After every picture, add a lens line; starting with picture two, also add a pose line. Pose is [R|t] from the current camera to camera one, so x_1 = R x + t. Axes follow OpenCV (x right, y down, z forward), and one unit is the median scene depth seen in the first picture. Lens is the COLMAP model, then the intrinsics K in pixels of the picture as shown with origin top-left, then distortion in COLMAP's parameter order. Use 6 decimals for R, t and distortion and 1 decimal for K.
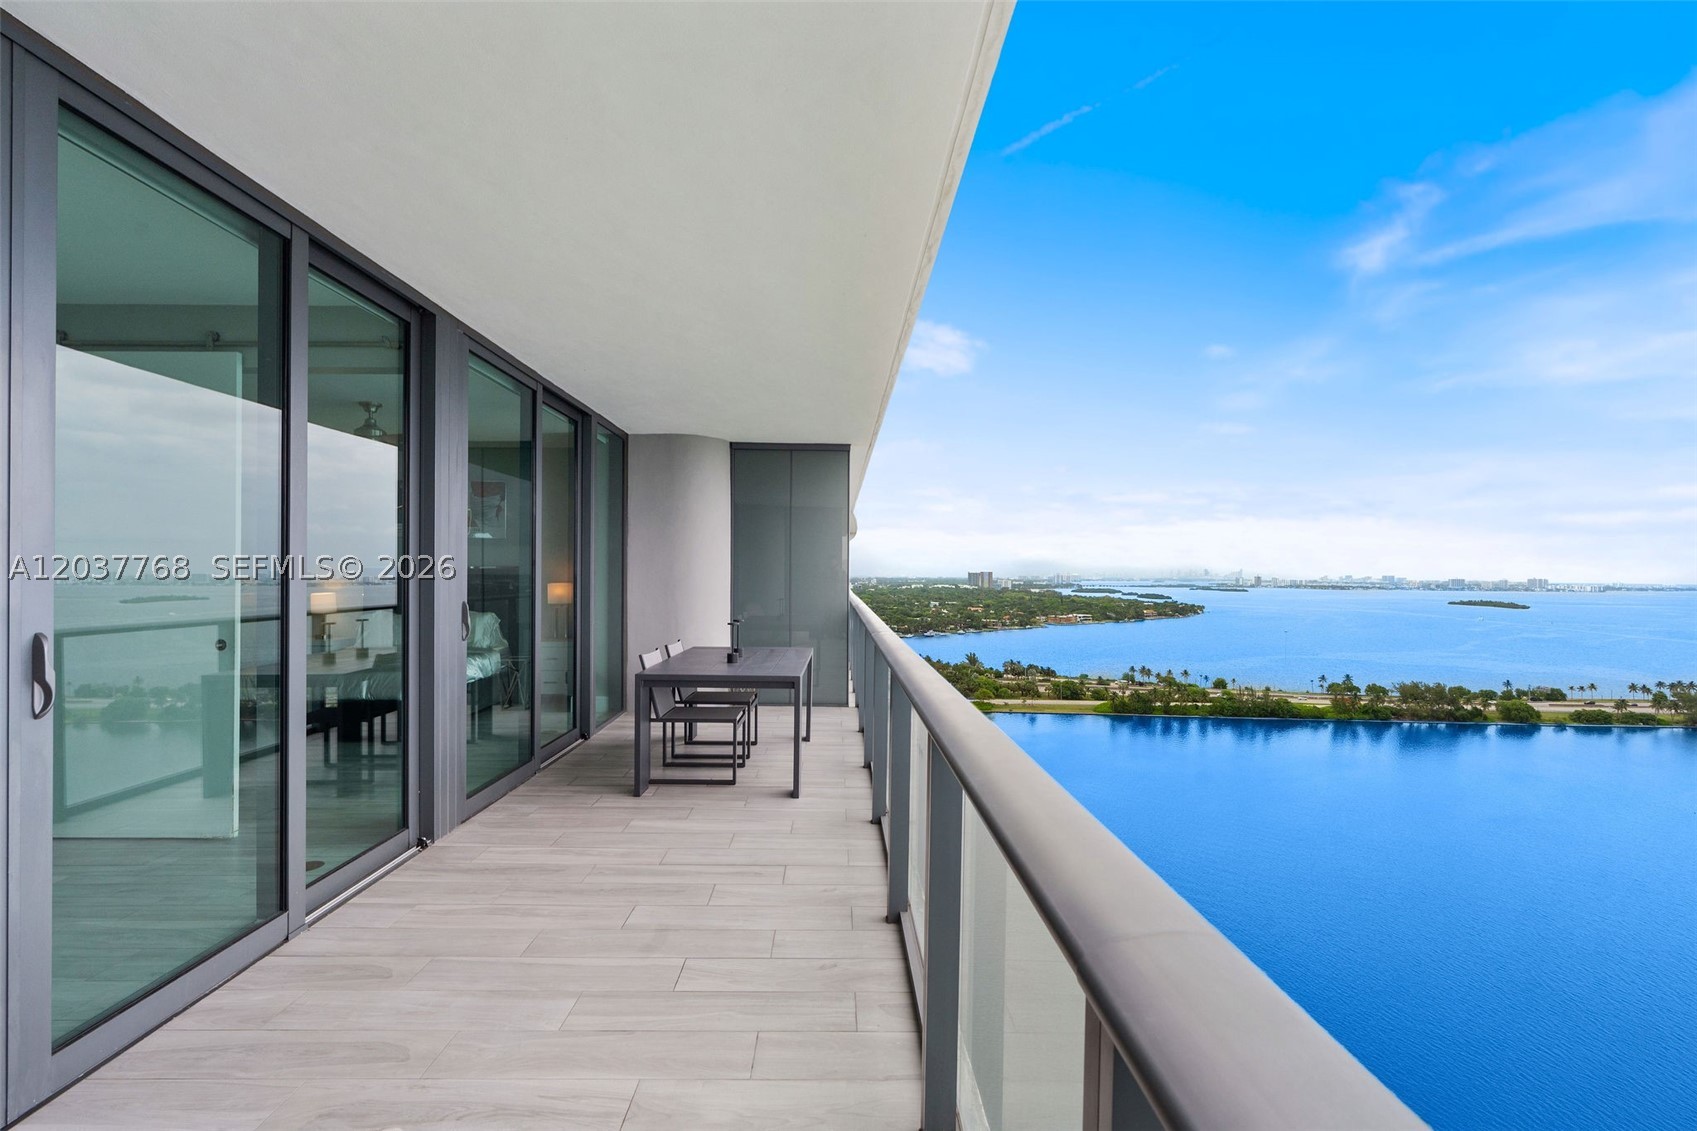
lens RADIAL K [[765.2, 0, 843.4], [0, 765.2, 573.9], [0, 0, 1]] dist [-0.009021, 0.003392]
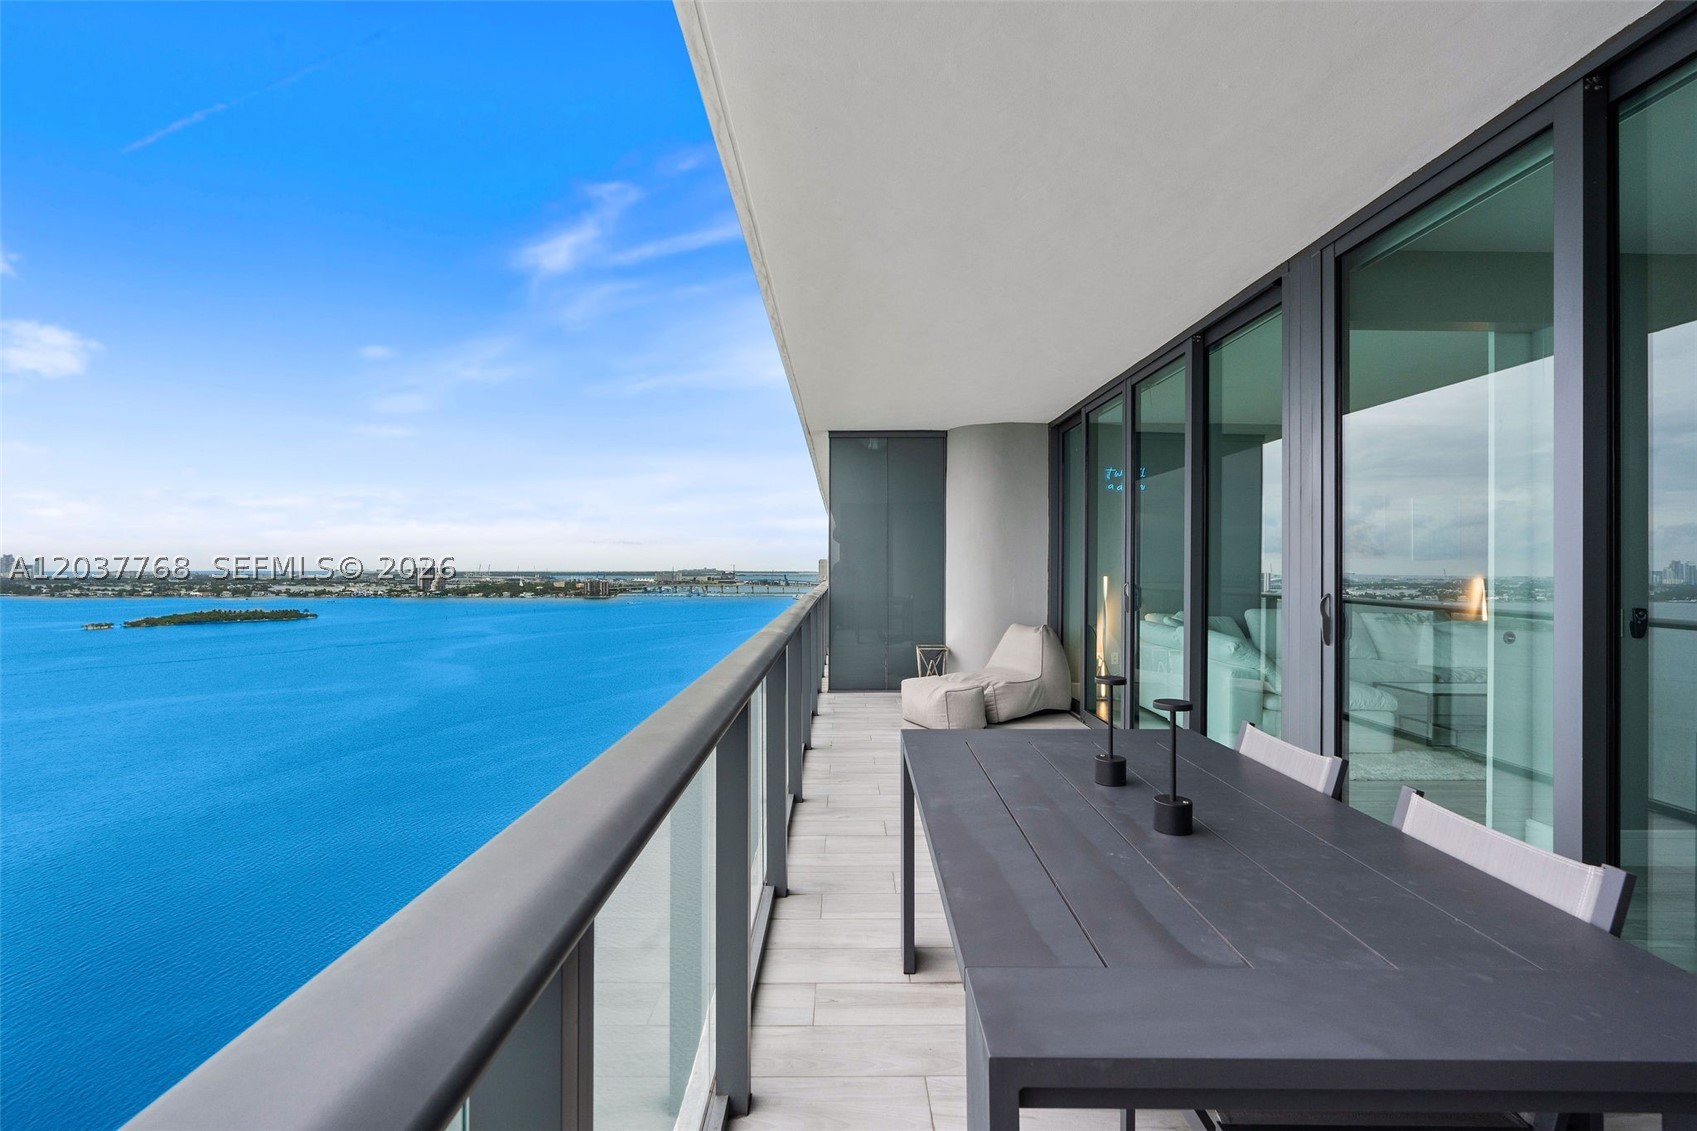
lens RADIAL K [[765.2, 0, 840.9], [0, 765.2, 556.9], [0, 0, 1]] dist [-0.009021, 0.003392]
pose [[-0.999915, -0.007205, 0.010911, -0.023401], [-0.007289, 0.999944, -0.007668, 0.012805], [-0.010855, -0.007747, -0.999911, 2.198295]]
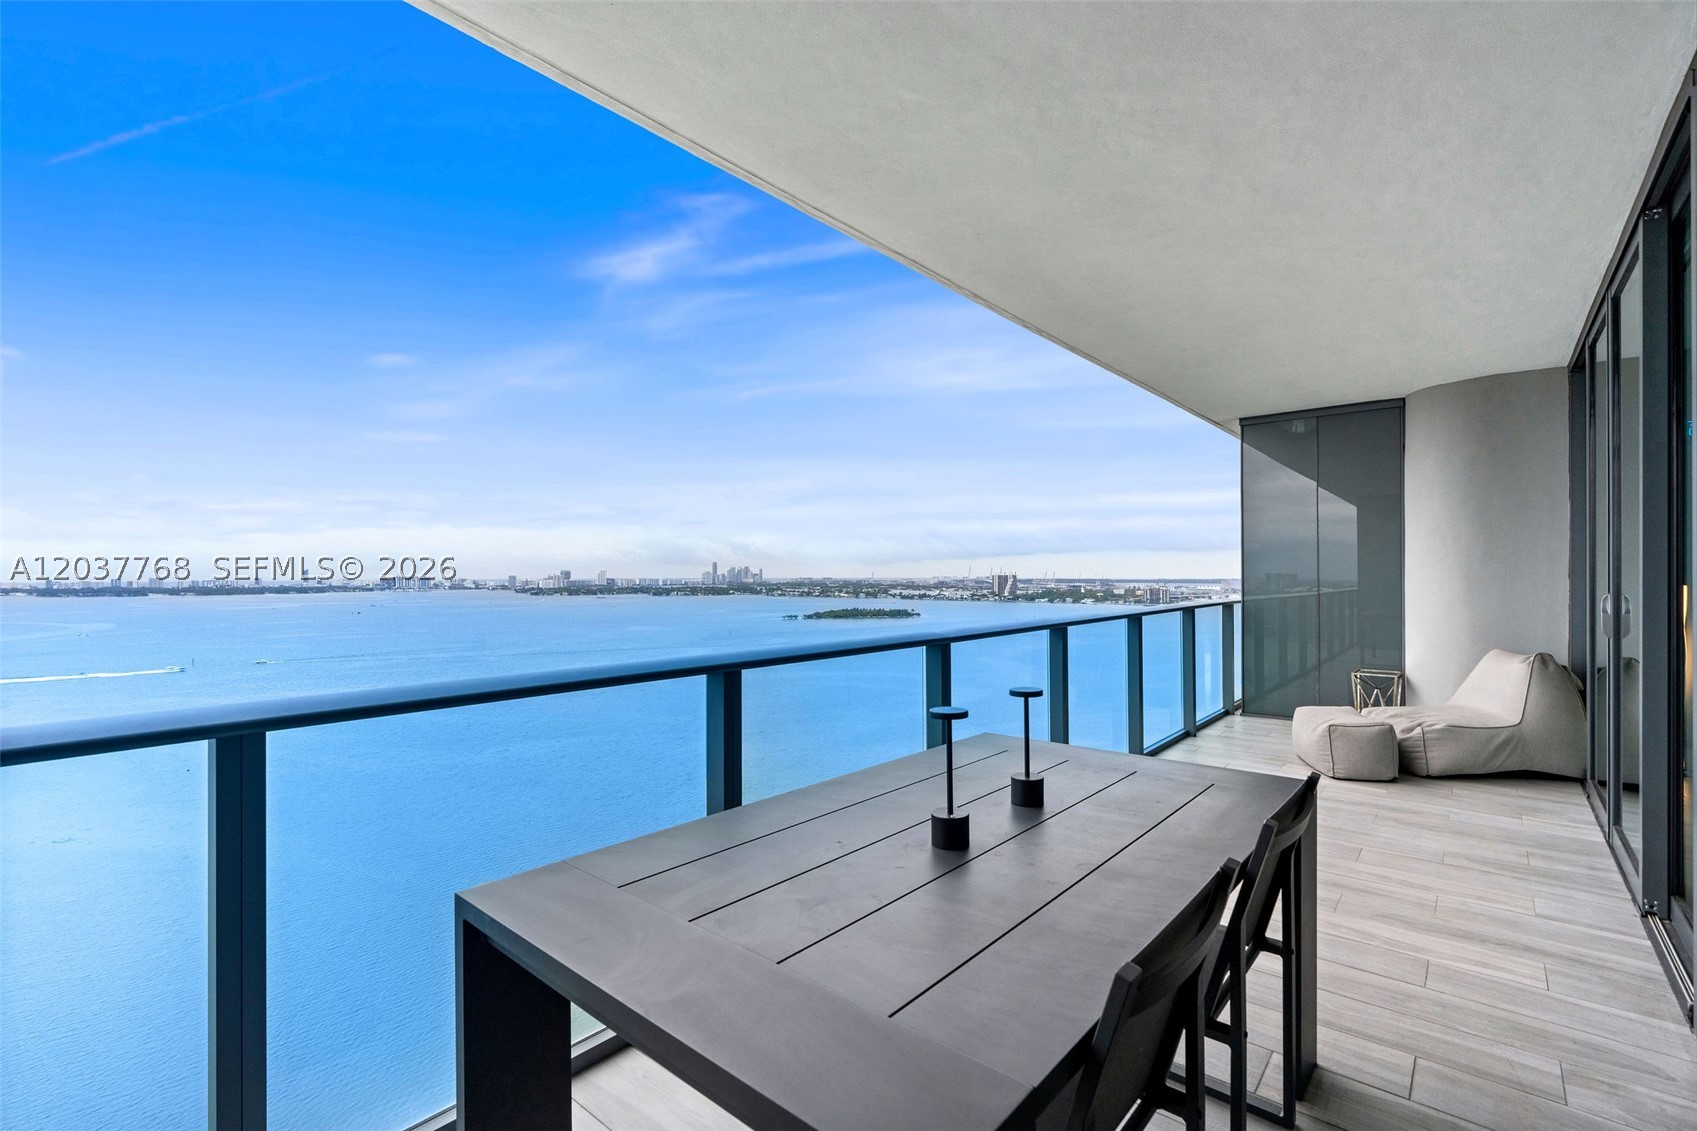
lens RADIAL K [[765.2, 0, 843.4], [0, 765.2, 565.5], [0, 0, 1]] dist [-0.009021, 0.003392]
pose [[-0.757079, 0.000809, 0.653323, -0.493830], [-0.001175, 0.999996, -0.002599, 0.013395], [-0.653322, -0.002735, -0.757075, 2.108268]]
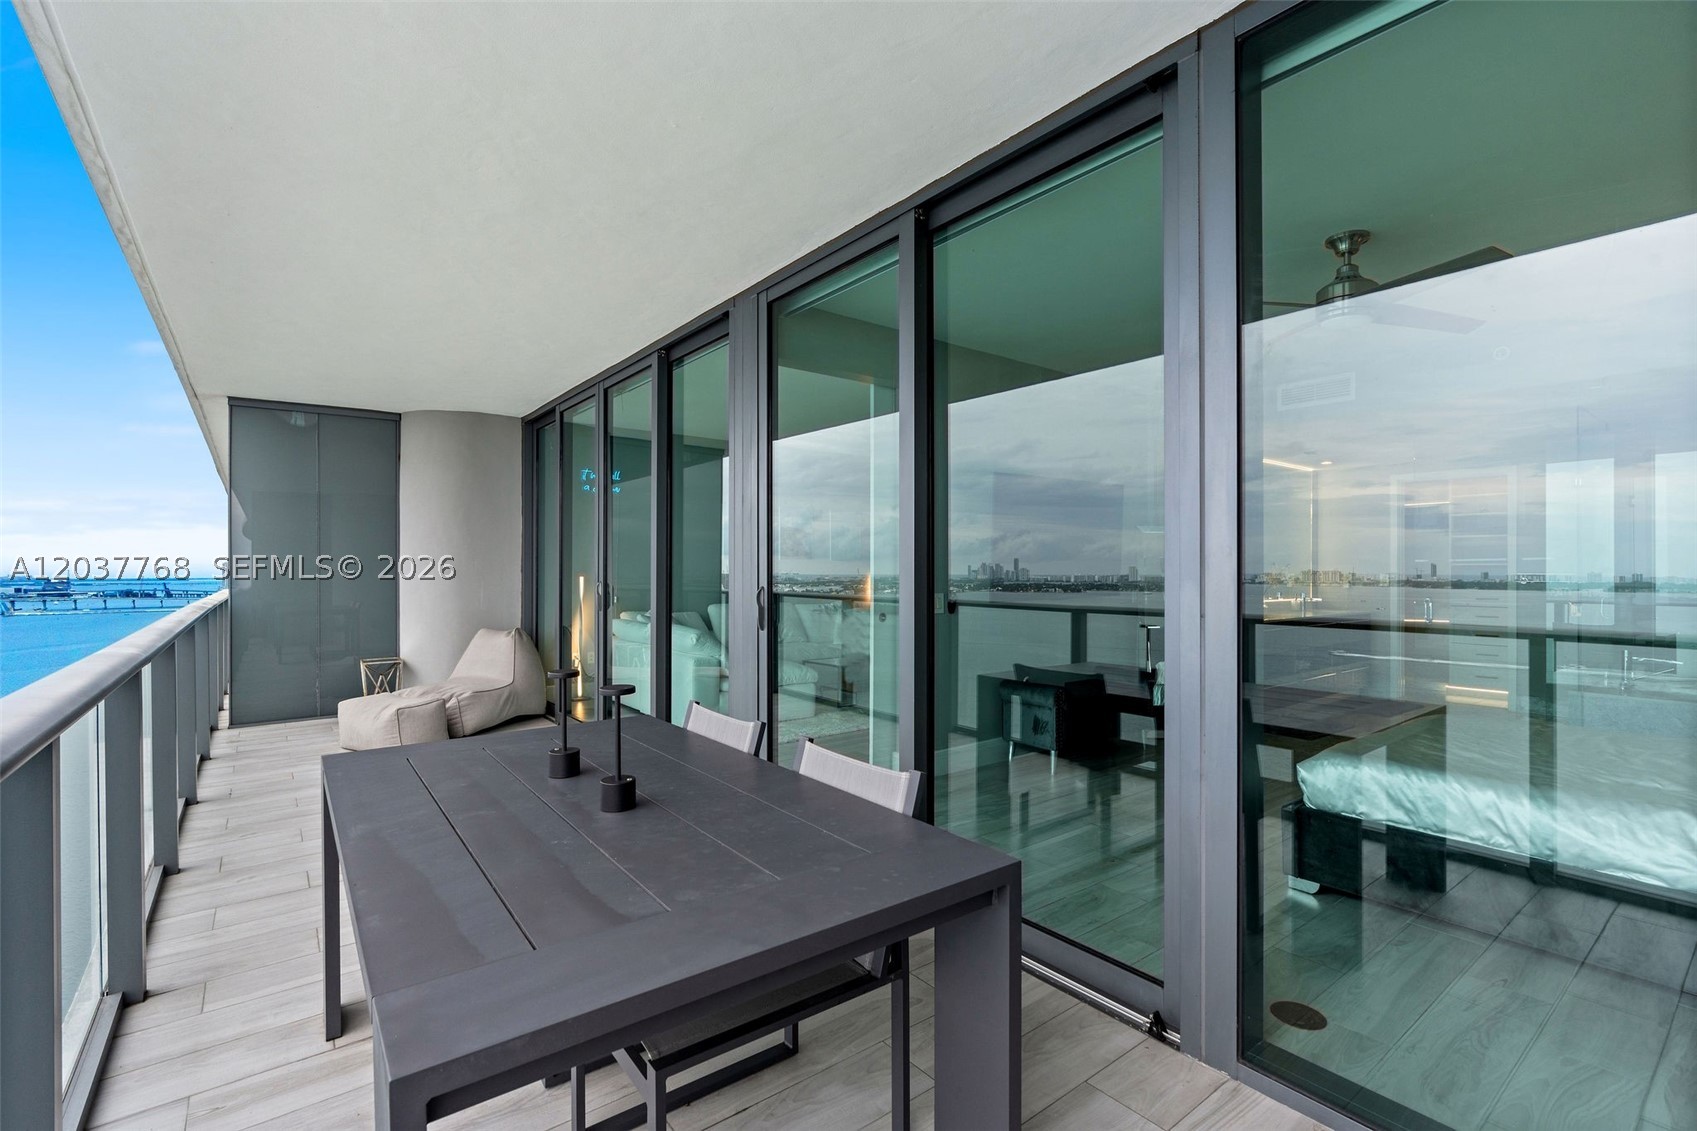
lens RADIAL K [[765.2, 0, 847.7], [0, 765.2, 565.9], [0, 0, 1]] dist [-0.009021, 0.003392]
pose [[-0.797569, -0.002918, -0.603220, -0.042590], [-0.001922, 0.999996, -0.002297, 0.018778], [0.603224, -0.000673, -0.797571, 2.216017]]
